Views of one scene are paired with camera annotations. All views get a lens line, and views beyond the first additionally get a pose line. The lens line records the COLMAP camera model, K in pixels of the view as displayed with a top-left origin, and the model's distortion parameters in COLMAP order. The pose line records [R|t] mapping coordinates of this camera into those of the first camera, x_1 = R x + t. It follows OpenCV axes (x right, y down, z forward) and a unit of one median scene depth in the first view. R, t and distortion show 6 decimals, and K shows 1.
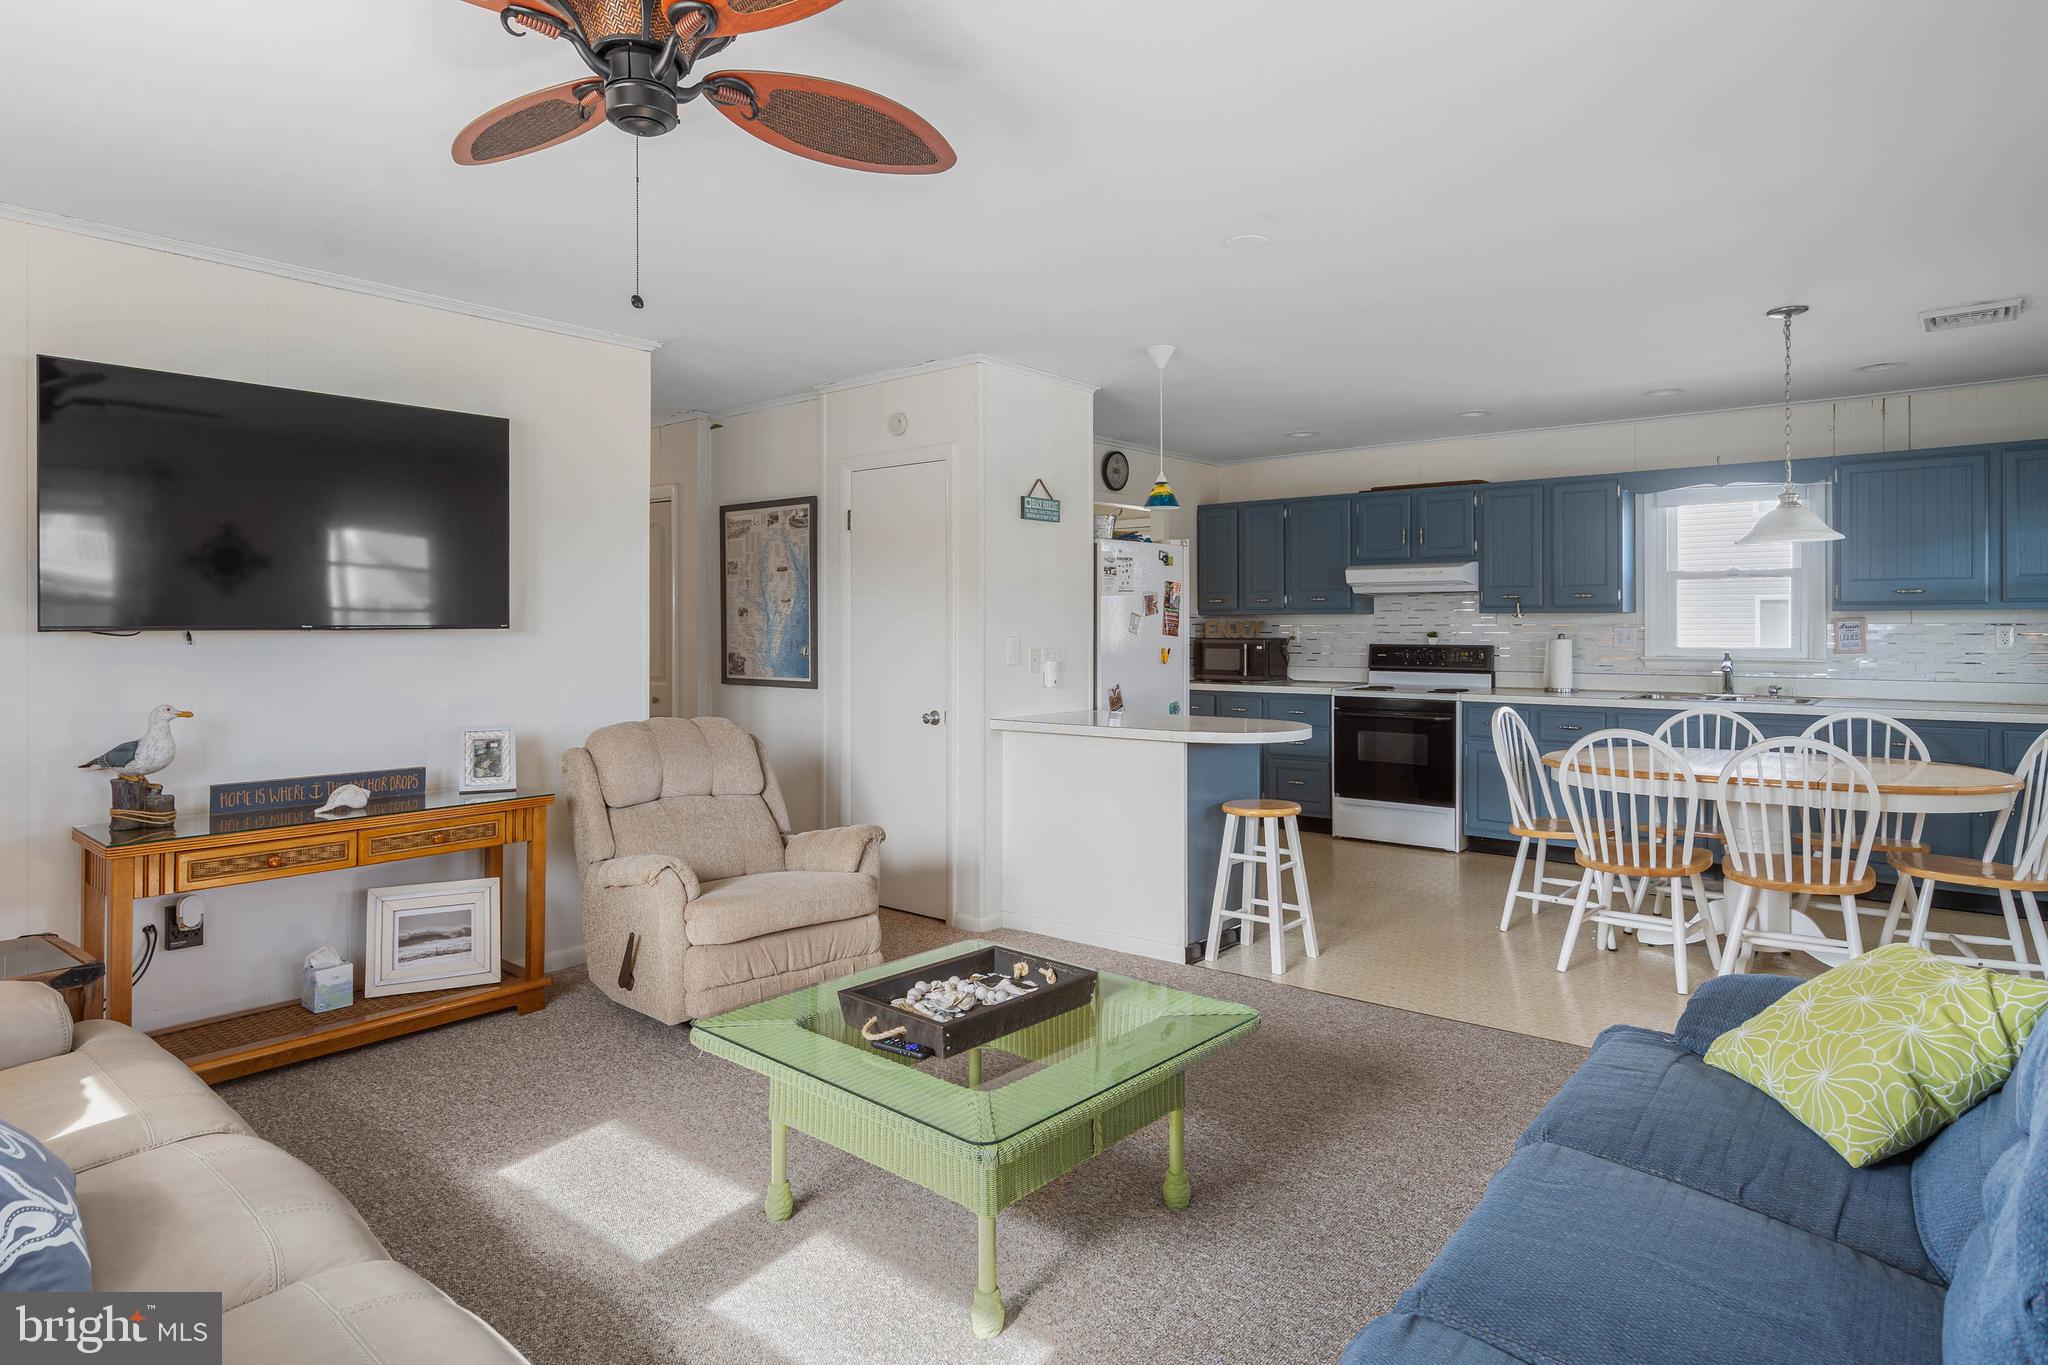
lens RADIAL K [[1133.5, 0, 1019.6], [0, 1133.5, 627.4], [0, 0, 1]] dist [0.005031, 0.001243]
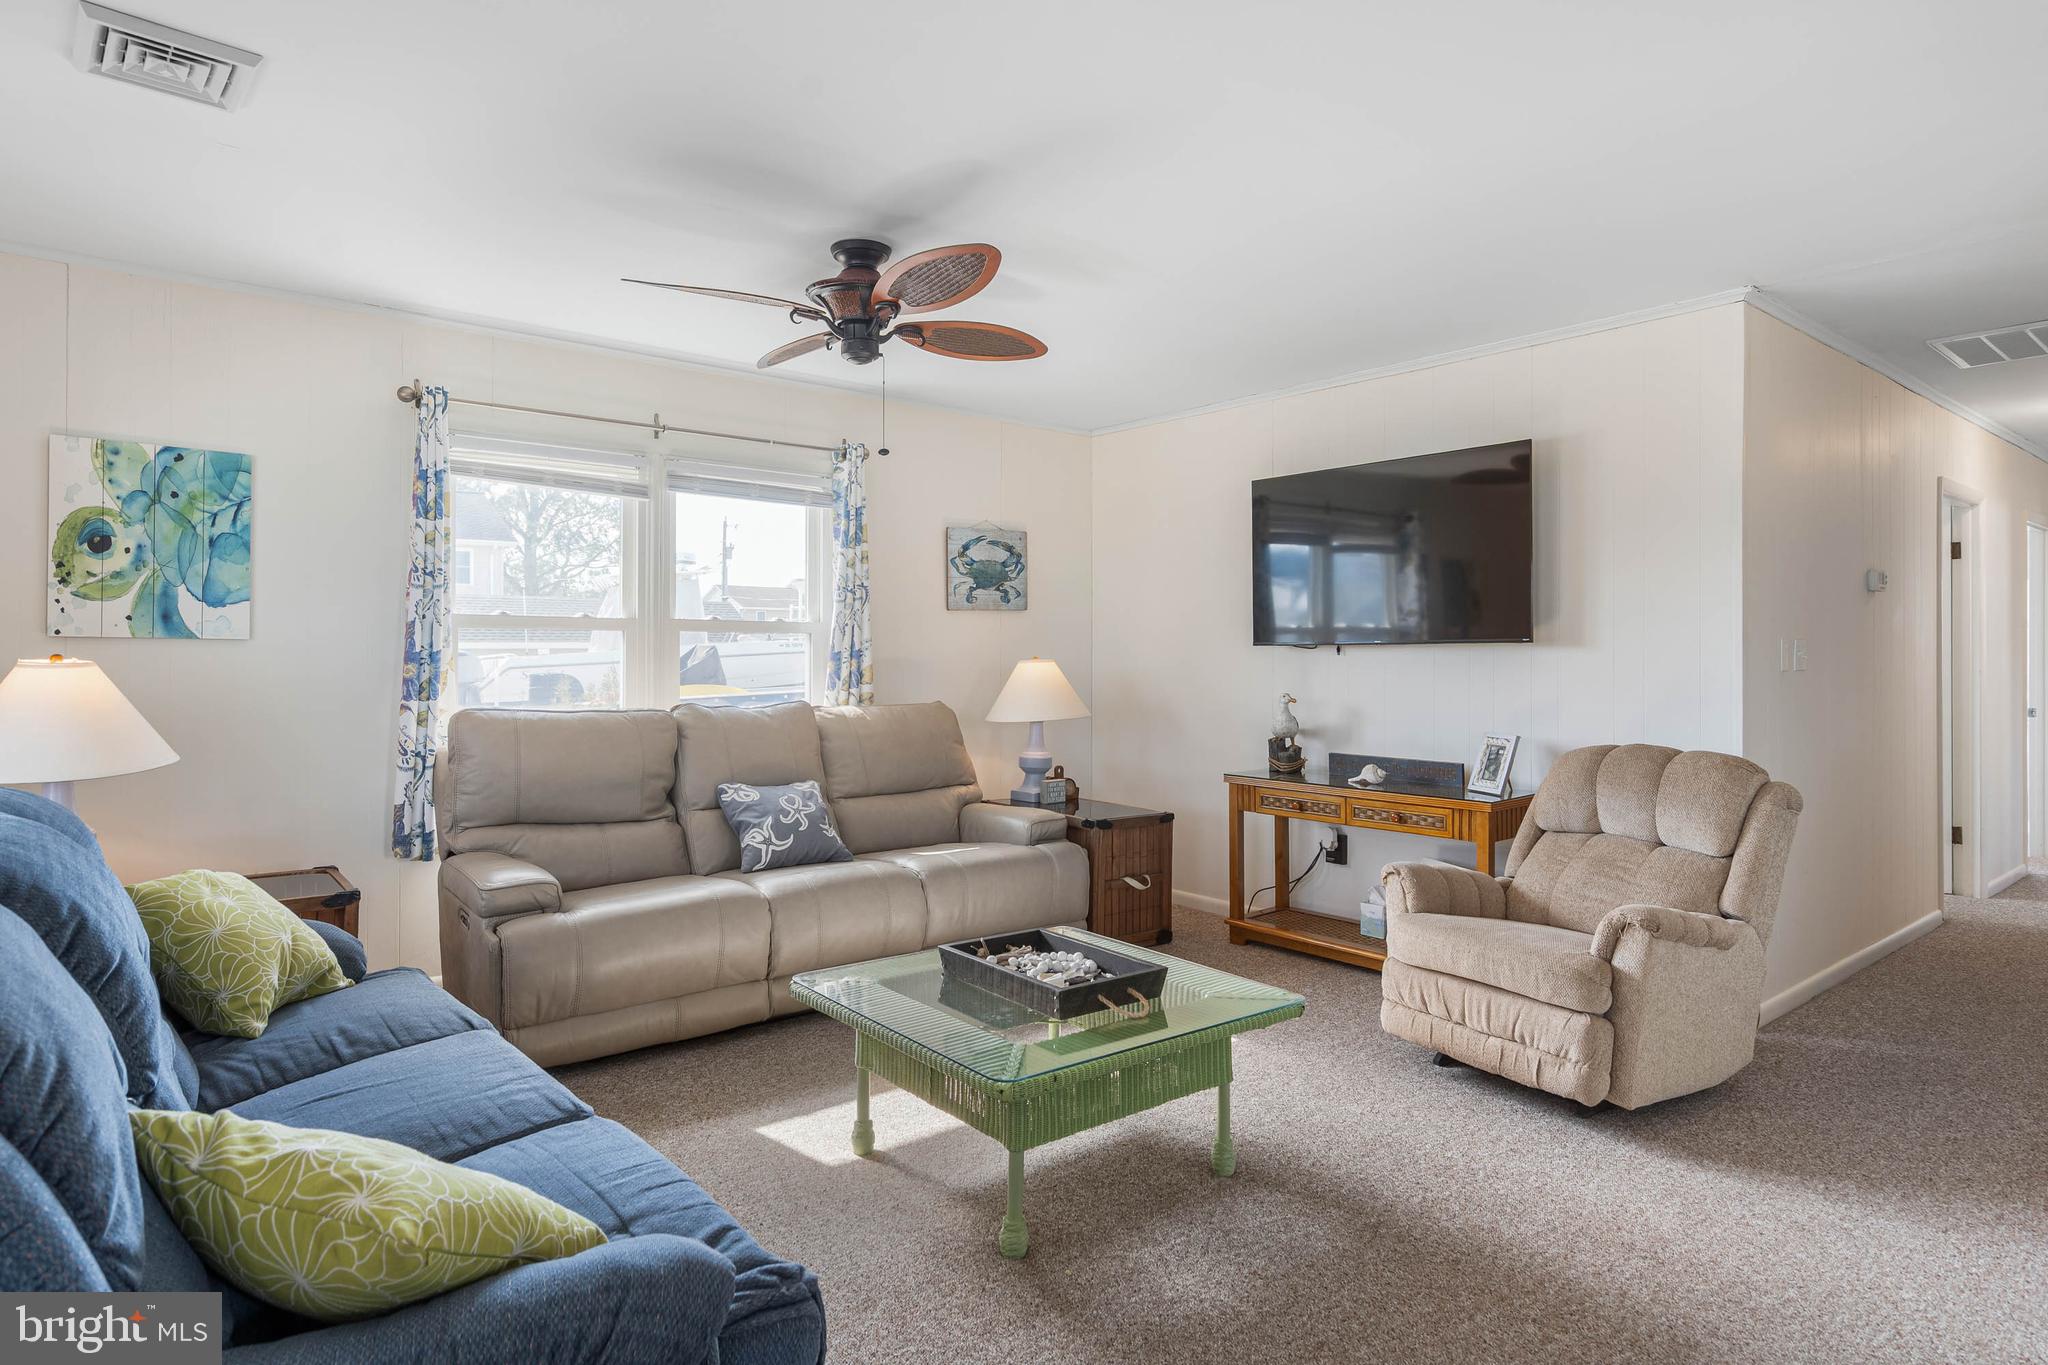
lens RADIAL K [[1155.0, 0, 1018.1], [0, 1155.0, 648.5], [0, 0, 1]] dist [0.000422, 0.001413]
pose [[-0.177442, -0.004644, -0.984120, 0.454612], [-0.002518, 0.999988, -0.004265, 0.008406], [0.984128, 0.001722, -0.177451, 0.496865]]
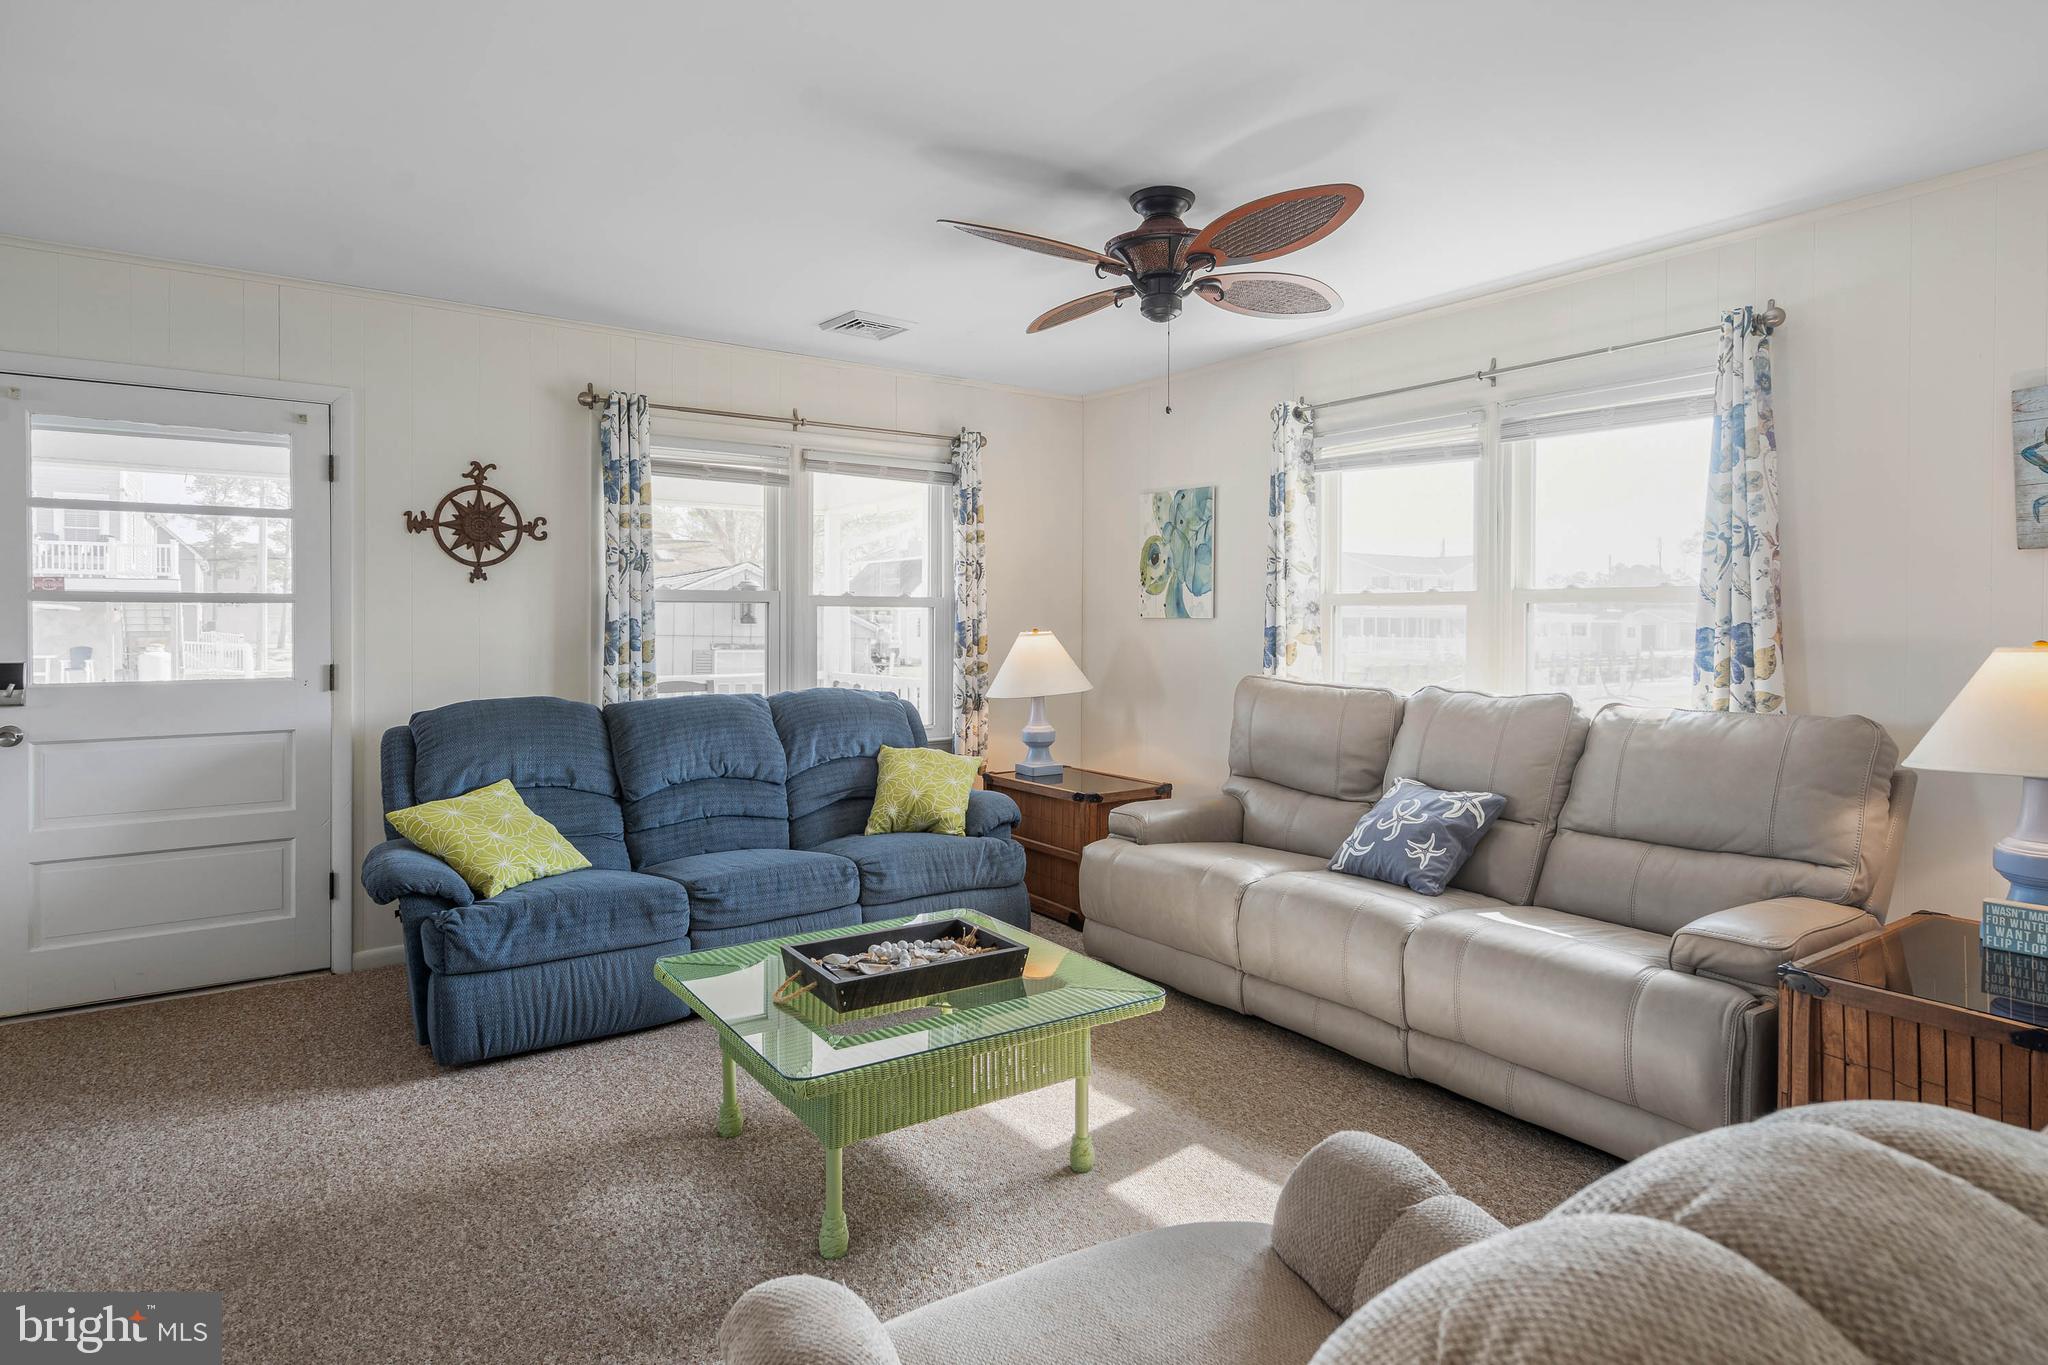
lens RADIAL K [[1133.5, 0, 1019.6], [0, 1133.5, 627.4], [0, 0, 1]] dist [0.005031, 0.001243]
pose [[-0.967730, -0.000281, 0.251990, -0.177626], [0.001189, 0.999983, 0.005684, 0.003530], [-0.251987, 0.005800, -0.967713, 0.850898]]
